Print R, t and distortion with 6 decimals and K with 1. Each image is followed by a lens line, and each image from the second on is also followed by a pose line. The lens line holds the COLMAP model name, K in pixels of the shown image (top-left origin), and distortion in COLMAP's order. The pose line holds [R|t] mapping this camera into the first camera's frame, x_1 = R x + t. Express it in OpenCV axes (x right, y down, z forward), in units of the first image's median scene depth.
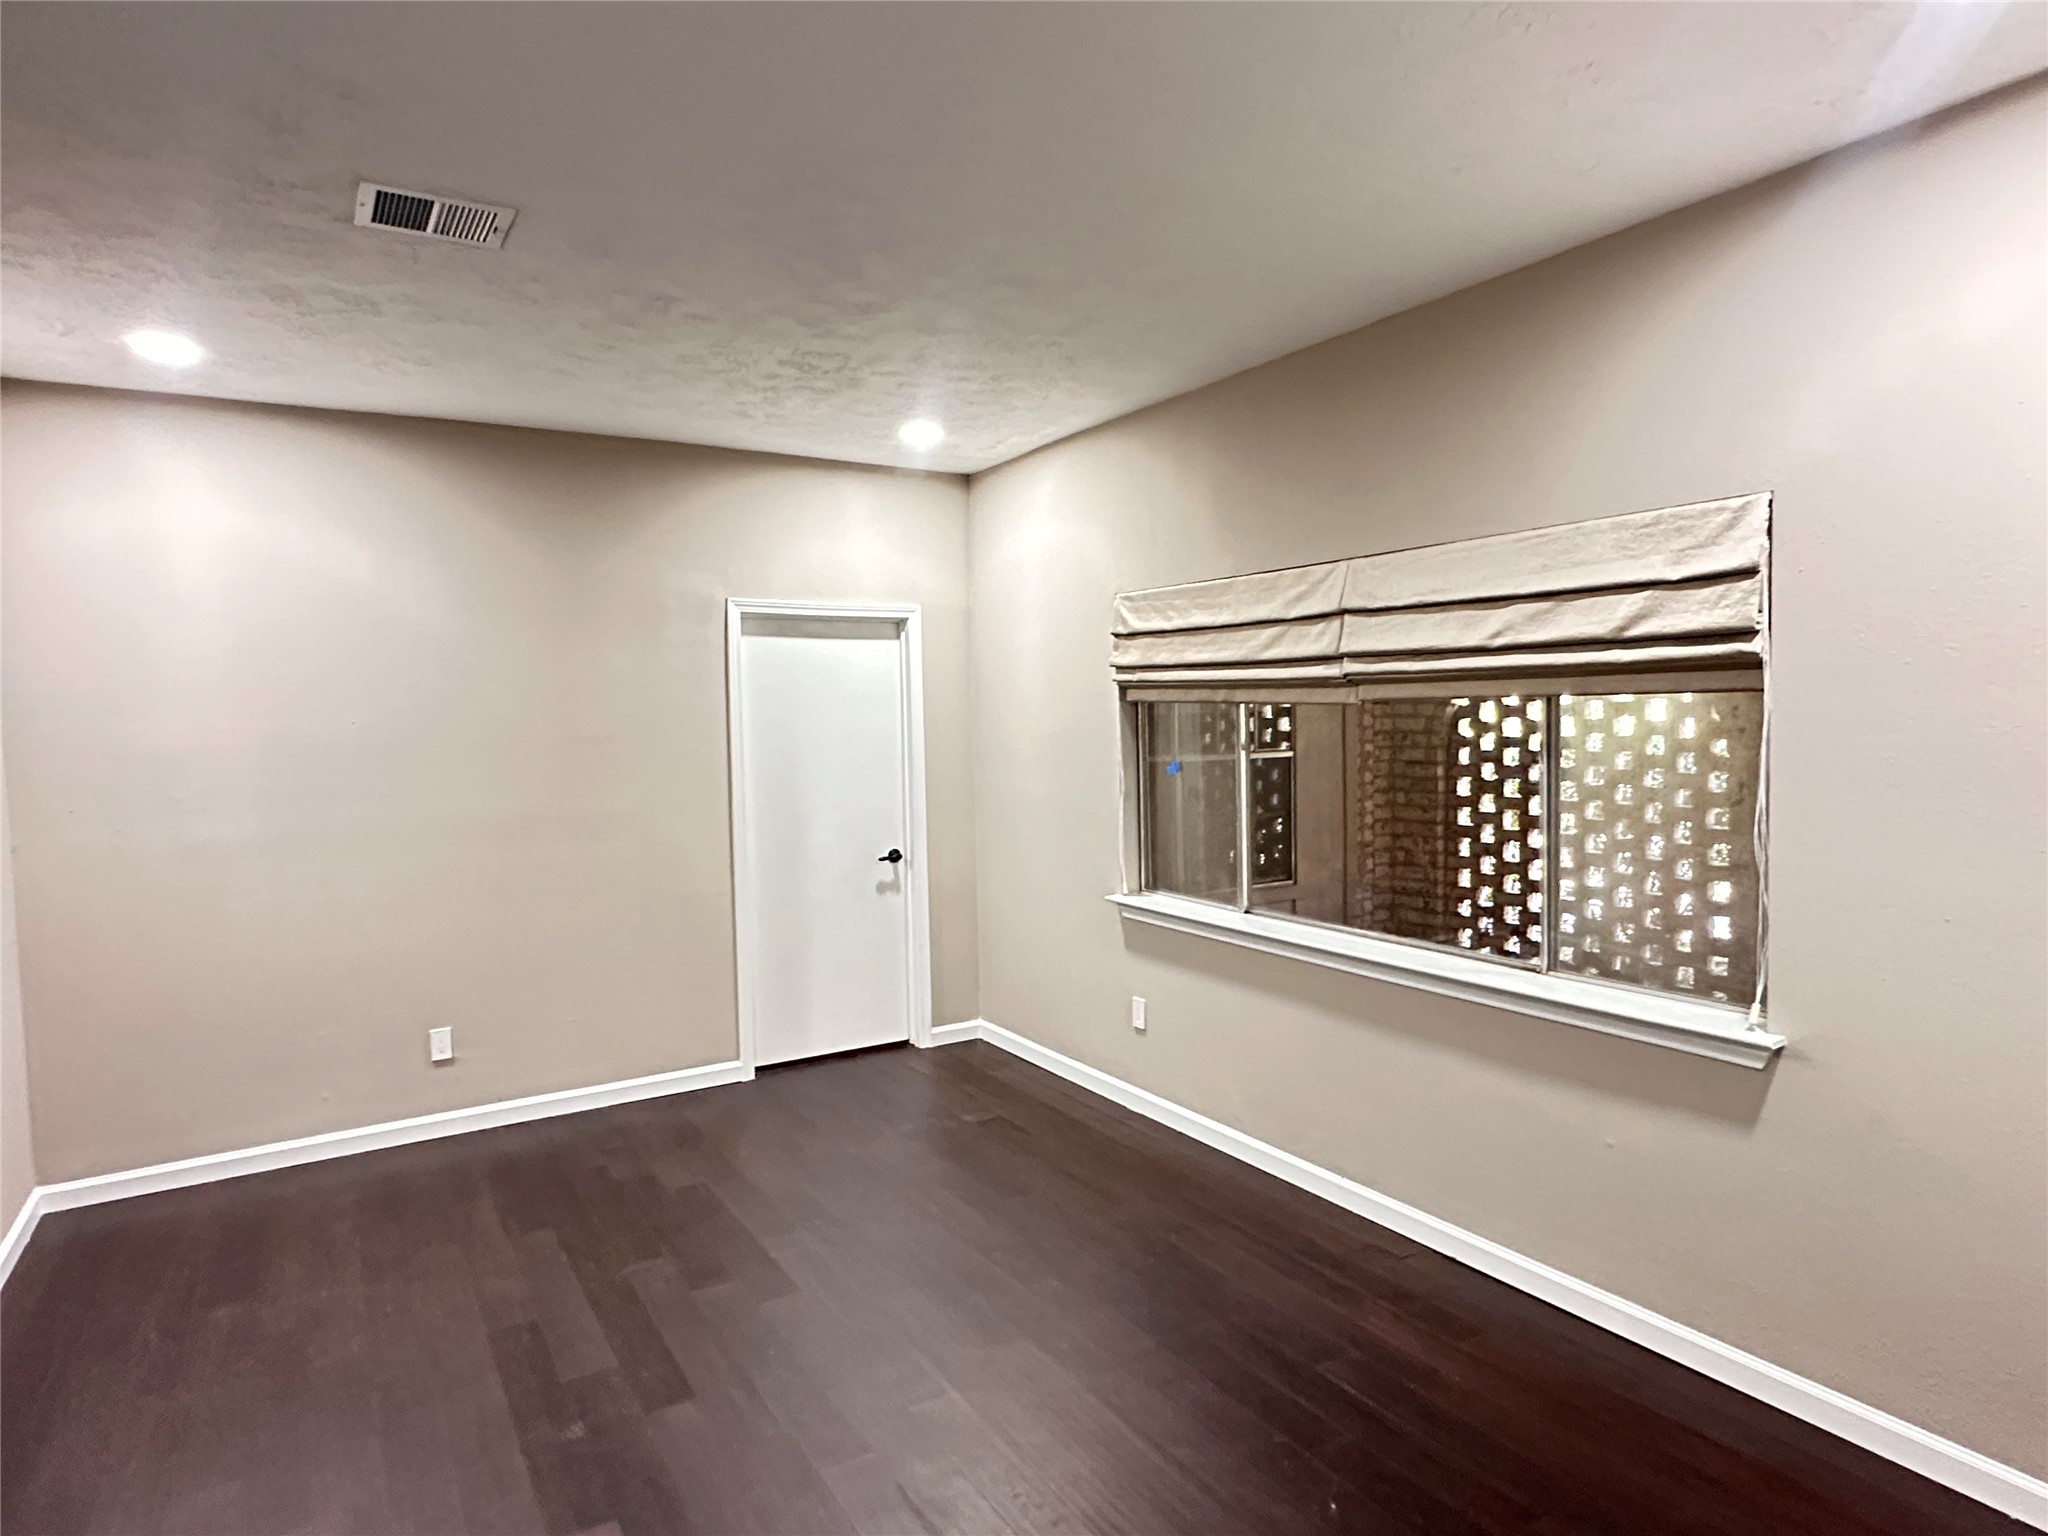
lens RADIAL K [[1156.7, 0, 1020.4], [0, 1156.7, 768.0], [0, 0, 1]] dist [-0.001883, -0.000788]
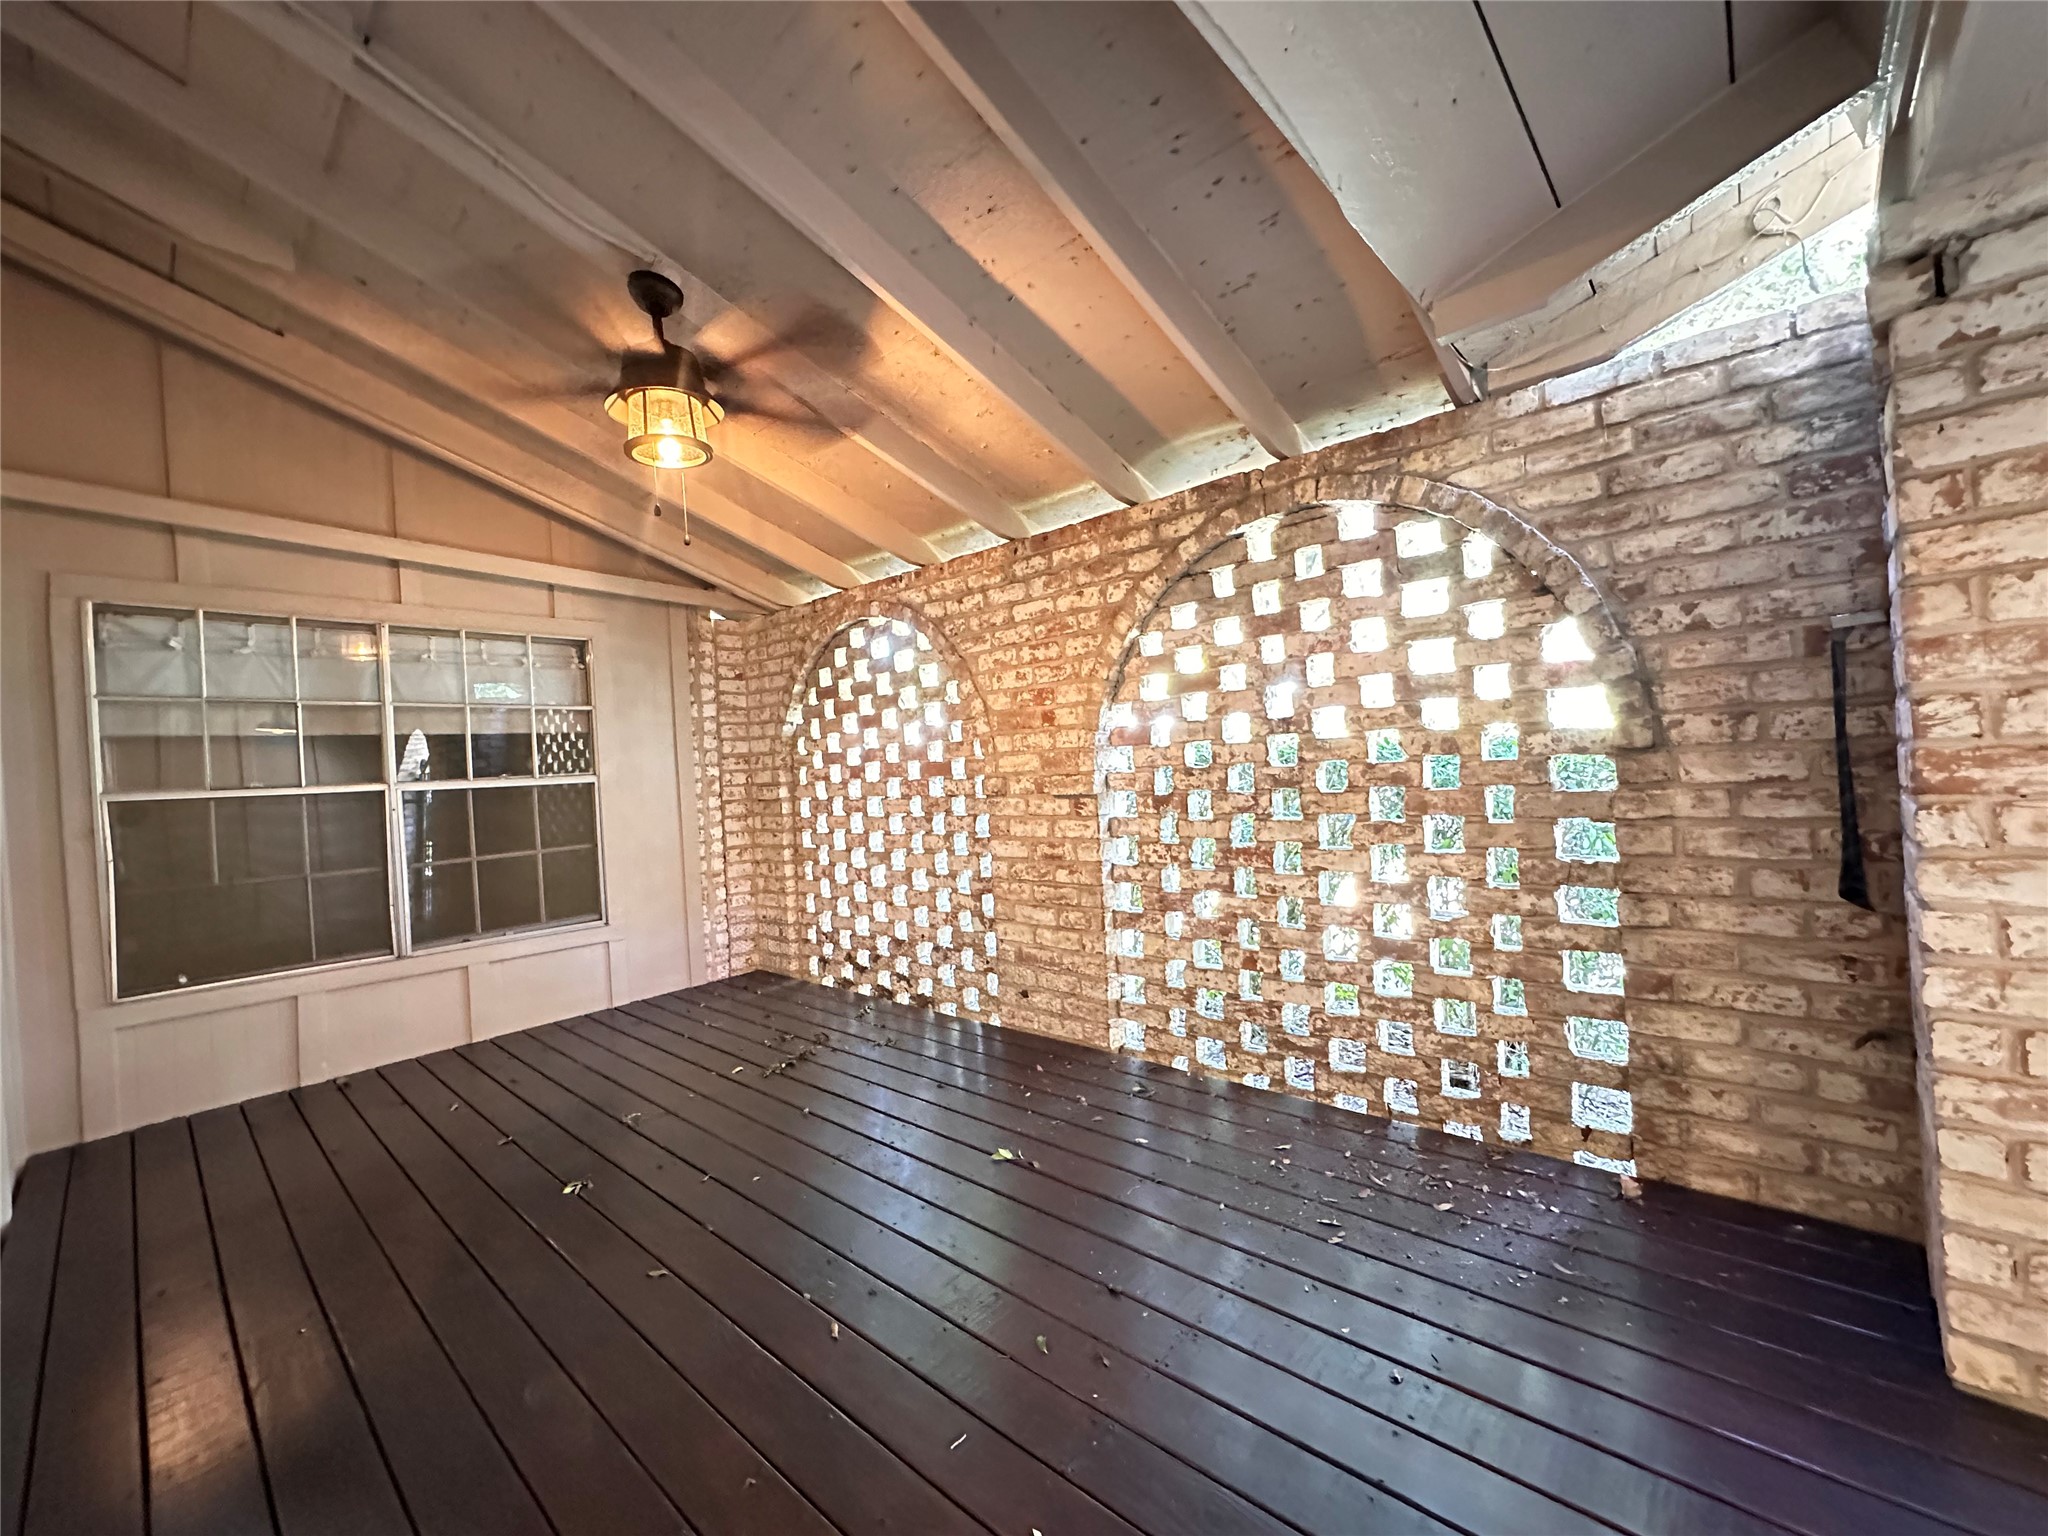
lens RADIAL K [[823.0, 0, 1031.3], [0, 823.0, 763.0], [0, 0, 1]] dist [0.001585, 0.000162]
pose [[0.961363, -0.033839, 0.273196, 0.437629], [0.049369, 0.997520, -0.050172, 0.026147], [-0.270820, 0.061721, 0.960649, 0.331661]]
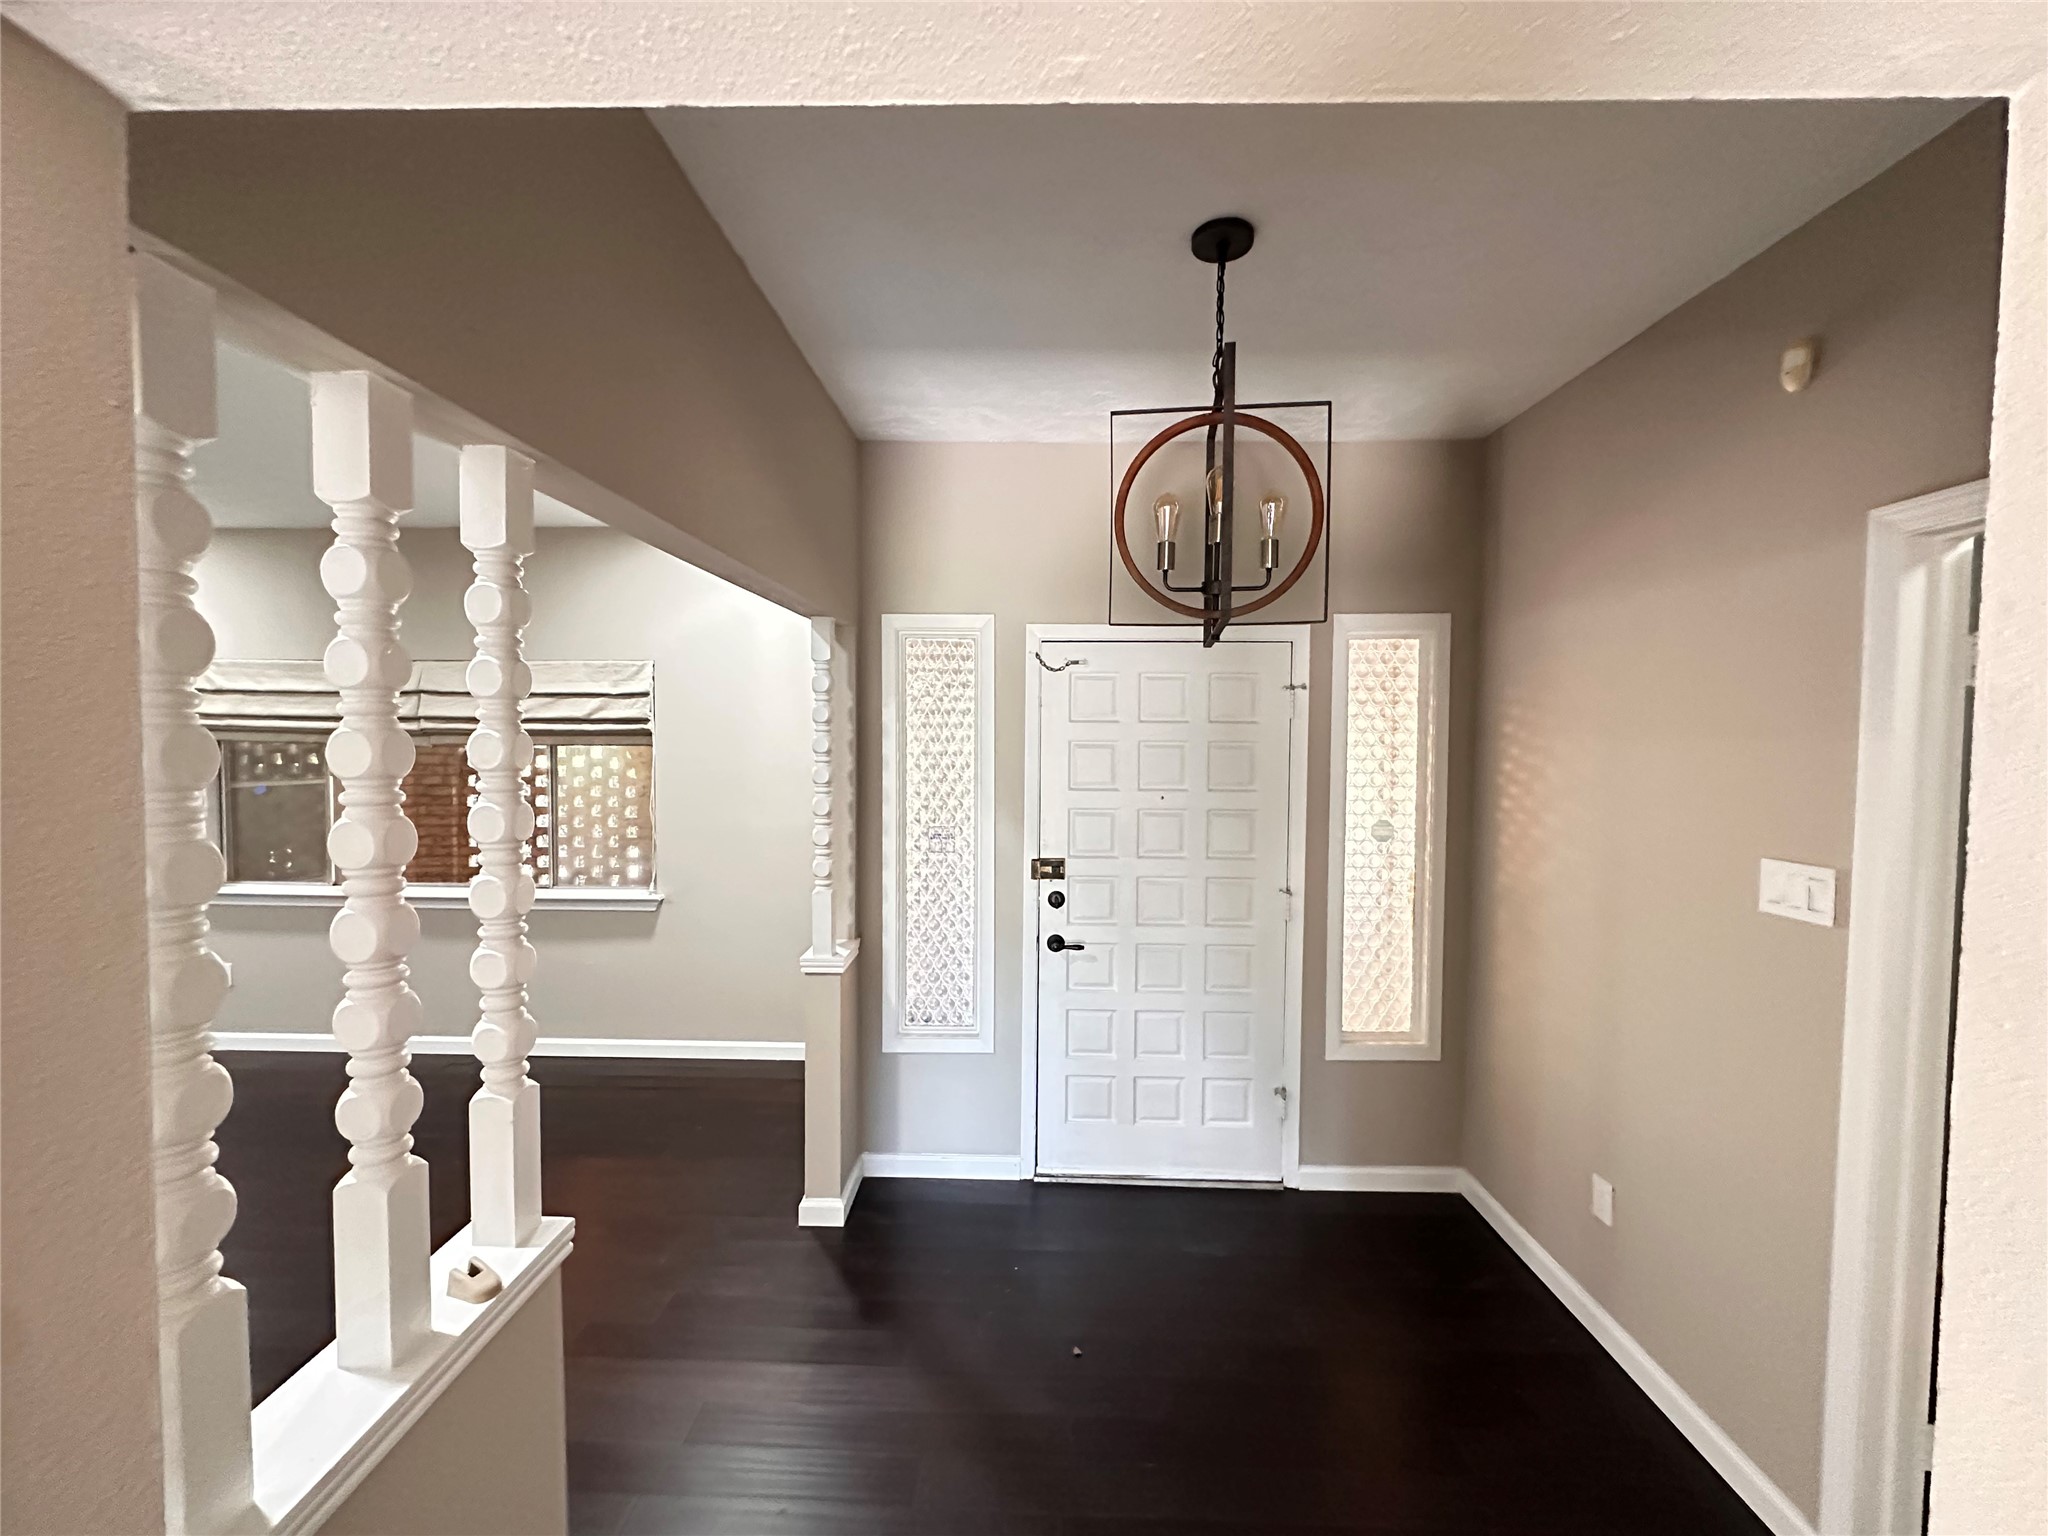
lens RADIAL K [[823.0, 0, 1017.5], [0, 823.0, 770.5], [0, 0, 1]] dist [0.001585, 0.000162]
pose [[0.550440, -0.002423, 0.834871, -0.146554], [0.025001, 0.999595, -0.013583, 0.010315], [-0.834500, 0.028349, 0.550278, -0.228478]]
